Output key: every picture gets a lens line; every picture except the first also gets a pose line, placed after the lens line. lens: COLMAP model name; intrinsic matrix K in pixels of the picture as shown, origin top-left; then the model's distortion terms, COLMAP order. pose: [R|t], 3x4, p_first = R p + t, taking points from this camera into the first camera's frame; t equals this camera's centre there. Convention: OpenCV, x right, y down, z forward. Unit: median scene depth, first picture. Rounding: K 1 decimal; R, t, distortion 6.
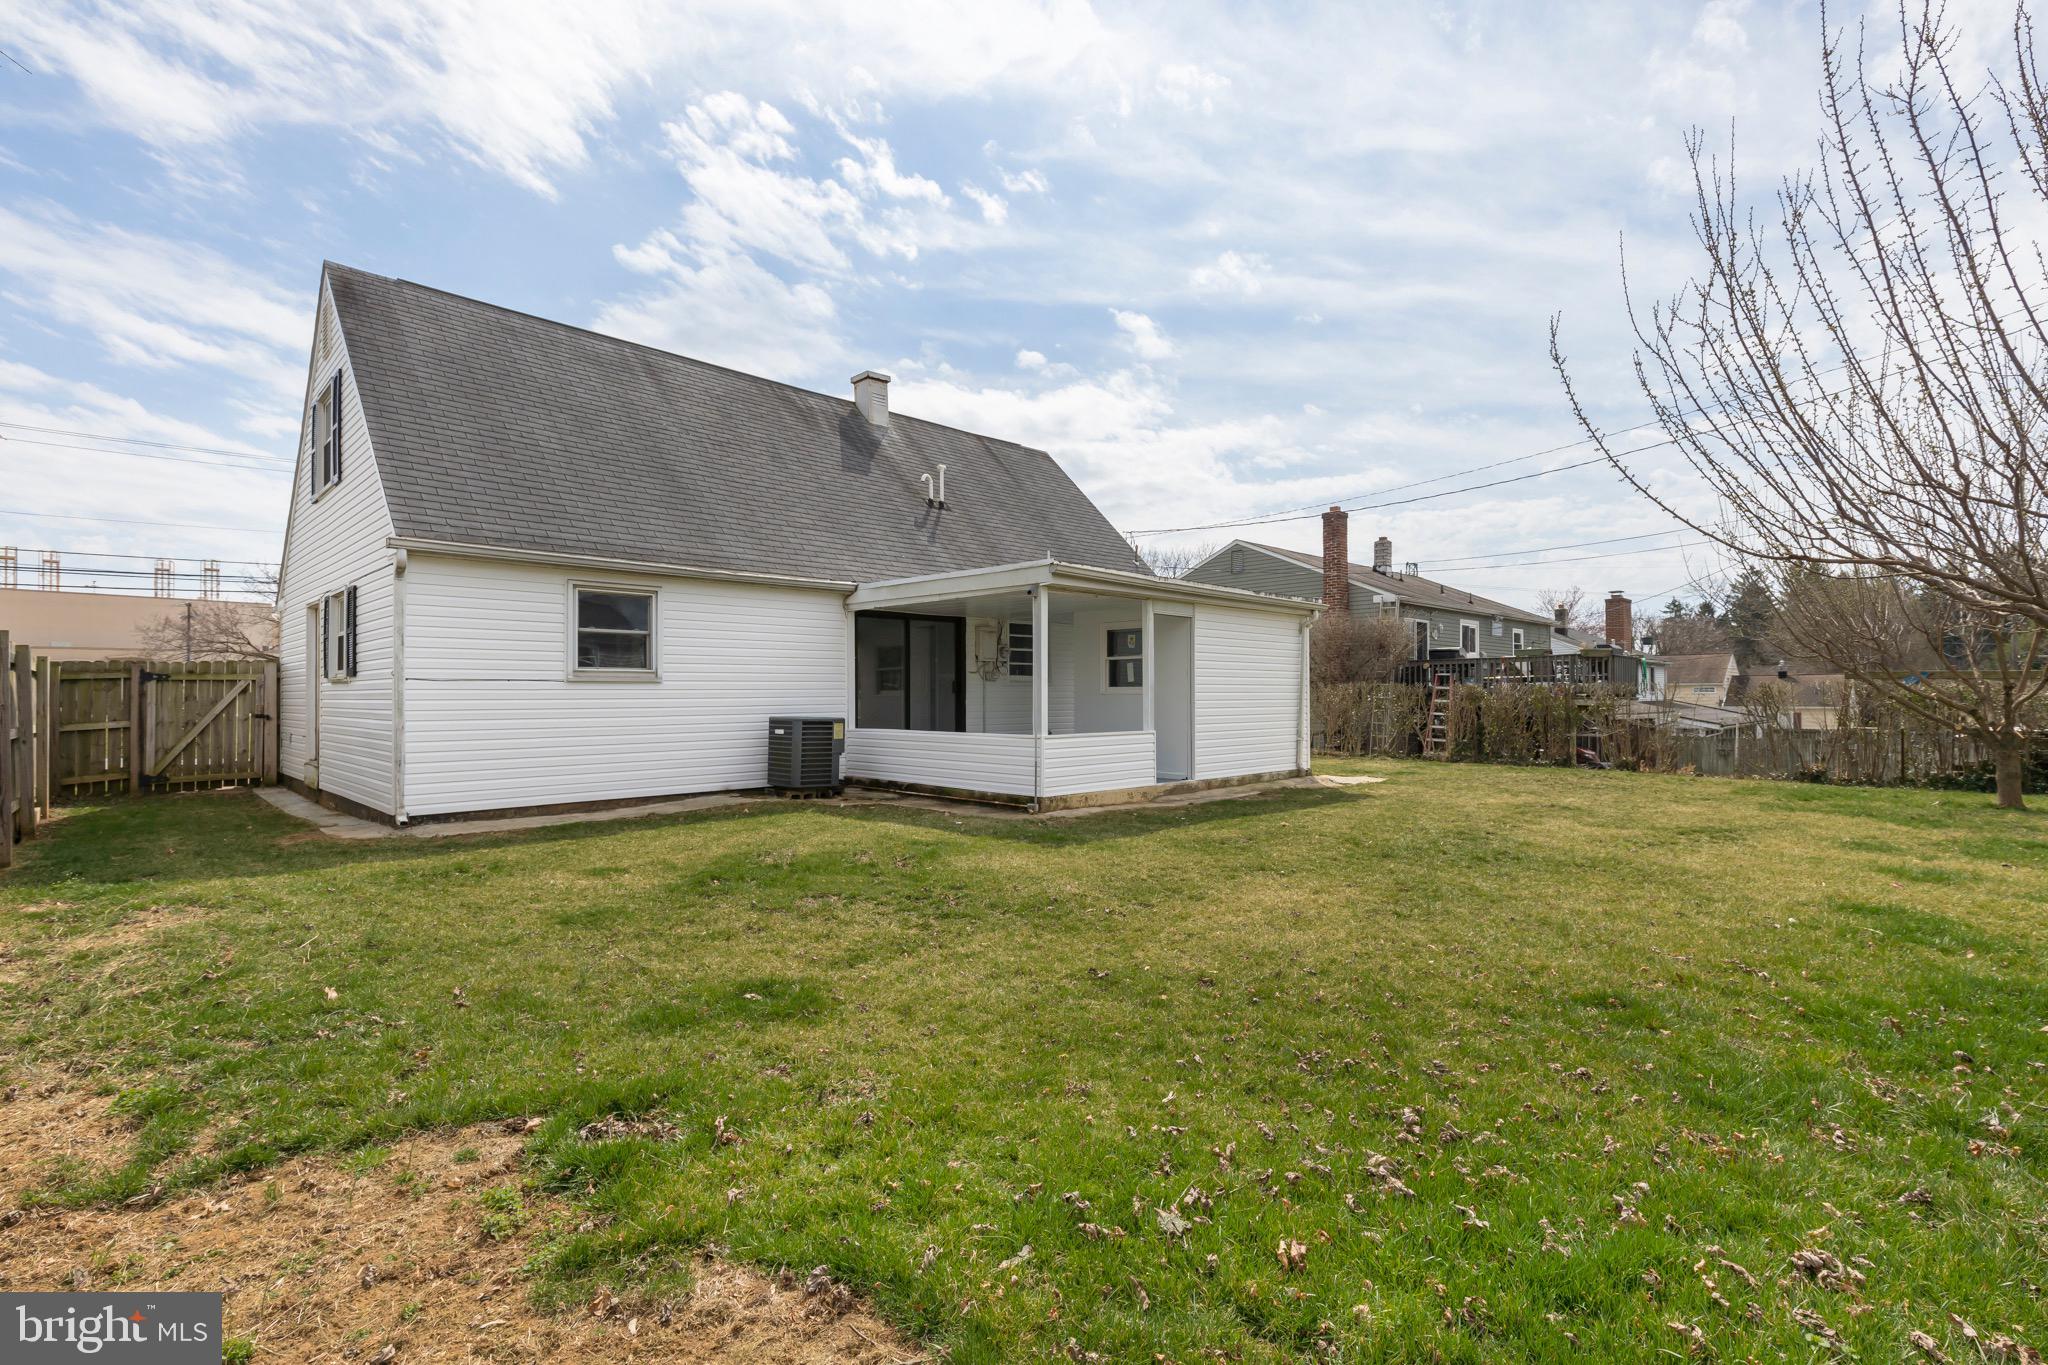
lens RADIAL K [[917.5, 0, 1024.0], [0, 917.5, 682.5], [0, 0, 1]] dist [0.014588, 0.000165]
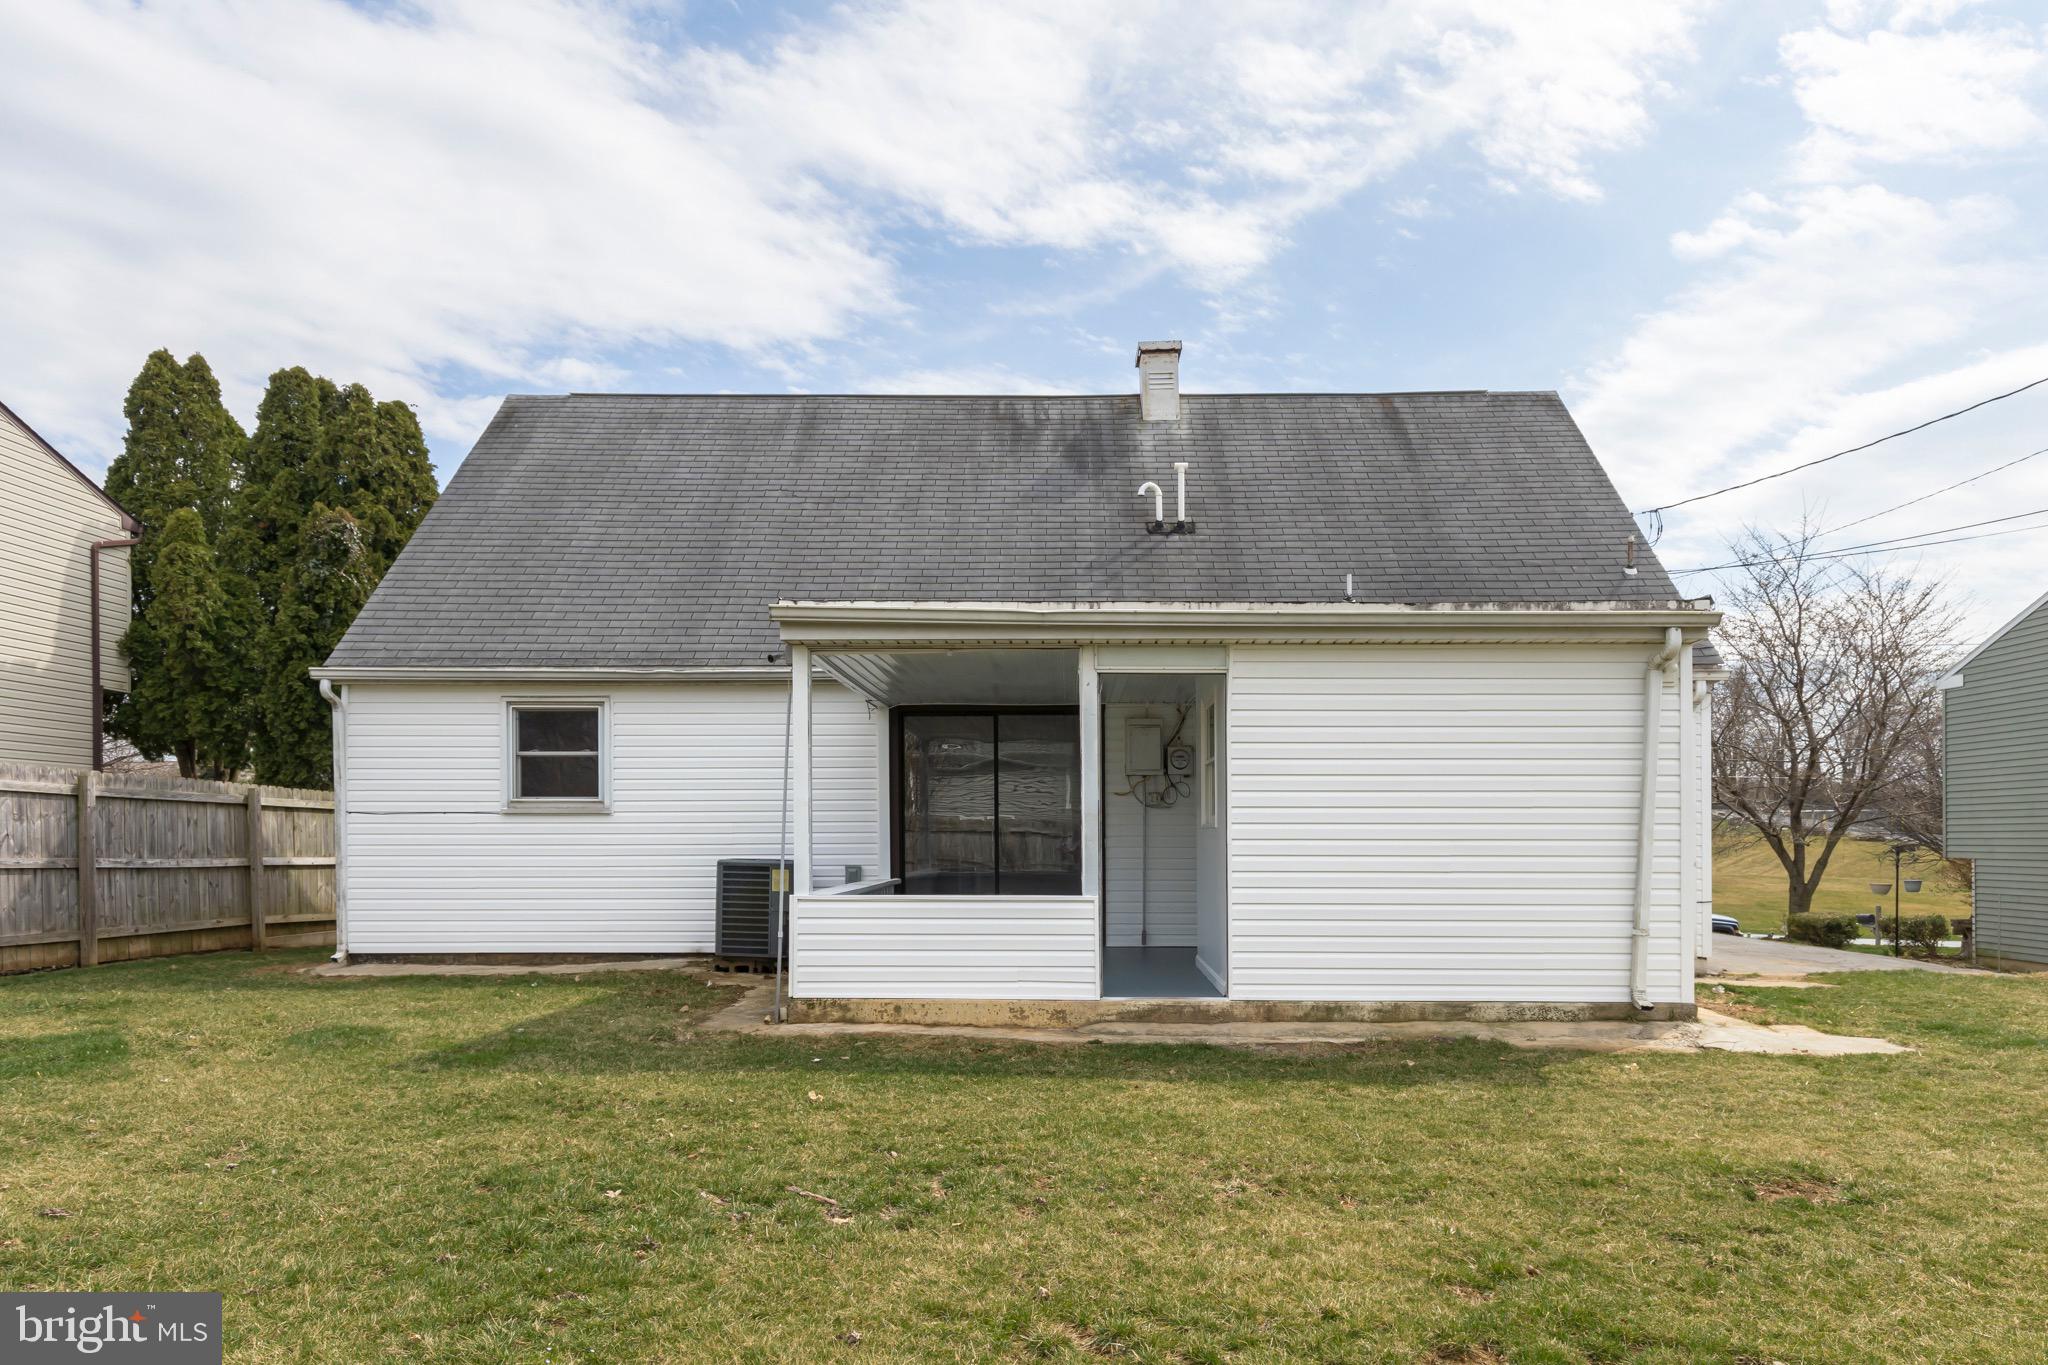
lens RADIAL K [[1247.1, 0, 1026.1], [0, 1247.1, 836.2], [0, 0, 1]] dist [-0.001490, -0.000322]
pose [[0.703077, 0.002122, -0.711111, 0.621334], [0.005670, 0.999947, 0.008590, 0.011582], [0.711091, -0.010072, 0.703028, 0.468710]]
